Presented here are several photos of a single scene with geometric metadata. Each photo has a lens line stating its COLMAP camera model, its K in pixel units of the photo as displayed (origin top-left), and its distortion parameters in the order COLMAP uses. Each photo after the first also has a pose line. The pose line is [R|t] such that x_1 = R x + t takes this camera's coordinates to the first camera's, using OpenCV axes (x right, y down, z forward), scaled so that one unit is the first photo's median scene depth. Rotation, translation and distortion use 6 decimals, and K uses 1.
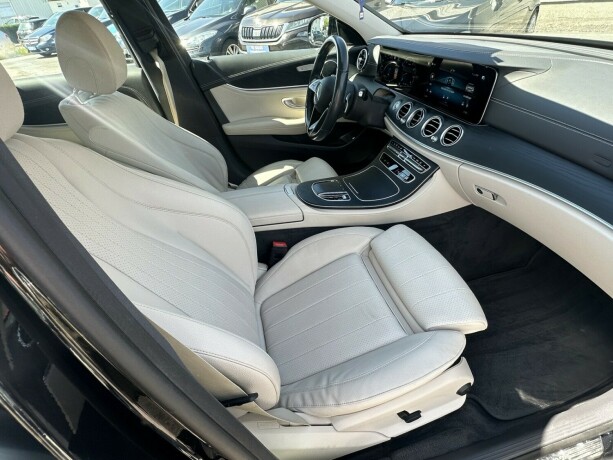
lens RADIAL K [[327.5, 0, 303.8], [0, 327.5, 231.1], [0, 0, 1]] dist [-0.009337, 0.005126]
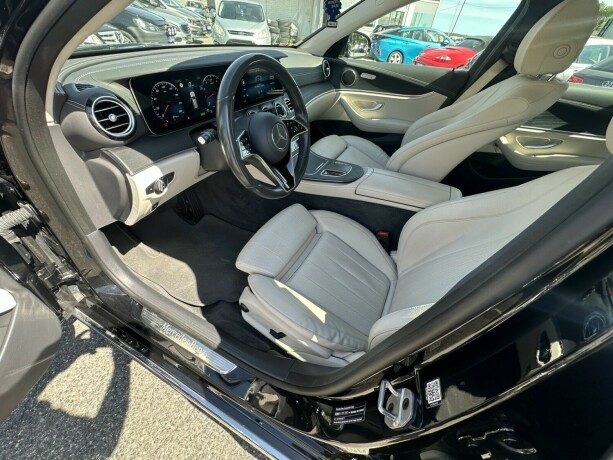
lens RADIAL K [[247.8, 0, 303.2], [0, 247.8, 230.4], [0, 0, 1]] dist [-0.002606, -0.000366]
pose [[-0.750453, -0.406188, 0.521375, -0.316453], [0.372664, 0.391444, 0.841364, -0.671648], [-0.545841, 0.825702, -0.142388, 1.043727]]
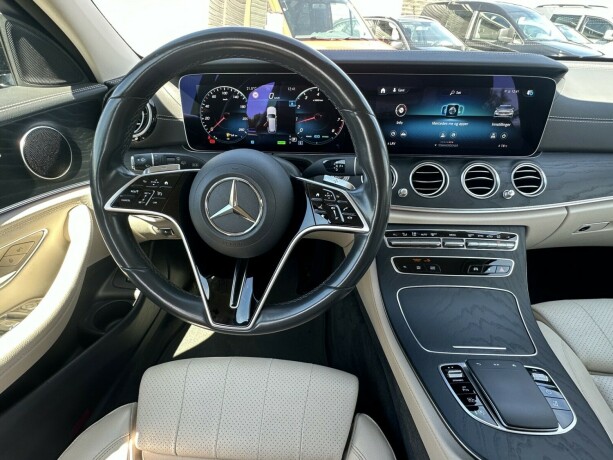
lens RADIAL K [[327.5, 0, 302.8], [0, 327.5, 235.4], [0, 0, 1]] dist [-0.009337, 0.005126]
pose [[0.286422, -0.409656, 0.866108, -0.186420], [0.534186, 0.818718, 0.210586, -0.366487], [-0.795366, 0.402347, 0.453332, 0.697353]]
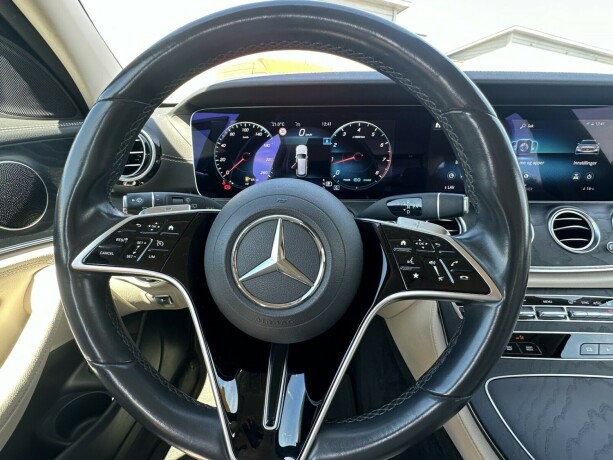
lens RADIAL K [[327.5, 0, 299.7], [0, 327.5, 240.1], [0, 0, 1]] dist [-0.009337, 0.005126]
pose [[0.280876, -0.246793, 0.927471, -0.110694], [0.540088, 0.839480, 0.059818, -0.372606], [-0.793356, 0.484115, 0.369079, 0.778243]]
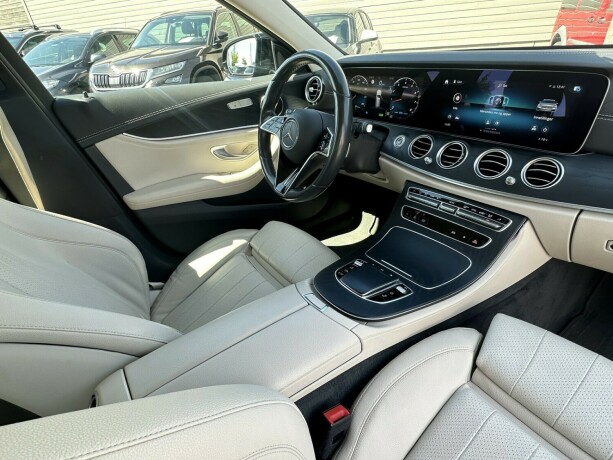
lens RADIAL K [[327.5, 0, 303.2], [0, 327.5, 233.0], [0, 0, 1]] dist [-0.009337, 0.005126]
pose [[0.924500, -0.181133, 0.335395, -0.165253], [0.218390, 0.972852, -0.076585, -0.142822], [-0.312418, 0.144050, 0.938959, 0.334406]]
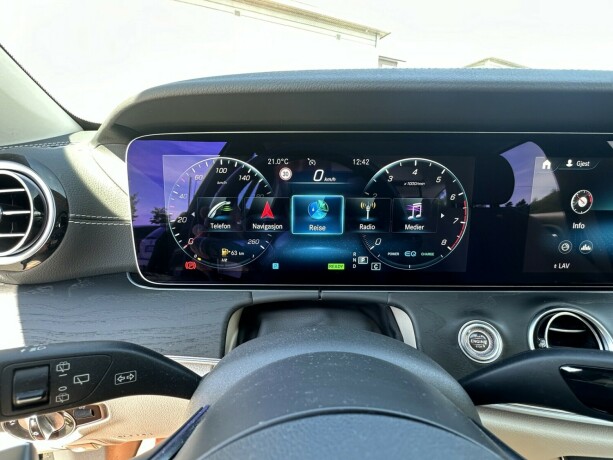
lens RADIAL K [[327.5, 0, 303.3], [0, 327.5, 239.0], [0, 0, 1]] dist [-0.009337, 0.005126]
pose [[0.232265, -0.197406, 0.952410, 0.038804], [0.542995, 0.838713, 0.041420, -0.427779], [-0.806975, 0.507534, 0.301994, 0.816046]]
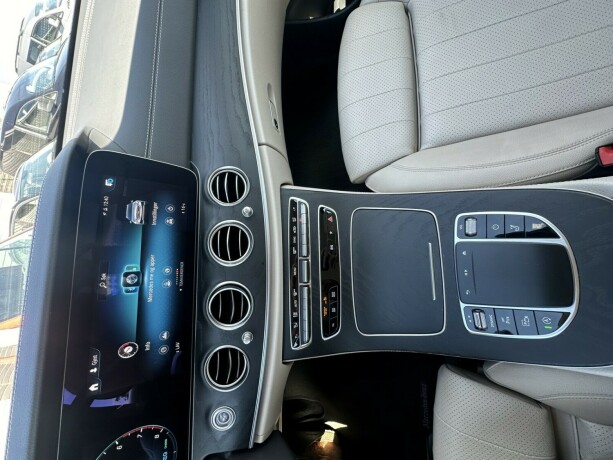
lens RADIAL K [[247.8, 0, 306.7], [0, 247.8, 229.1], [0, 0, 1]] dist [-0.002606, -0.000366]
pose [[-0.651257, -0.147063, 0.744471, 0.019890], [0.695657, -0.507665, 0.508270, -0.285953], [0.303194, 0.848910, 0.432926, 0.577211]]
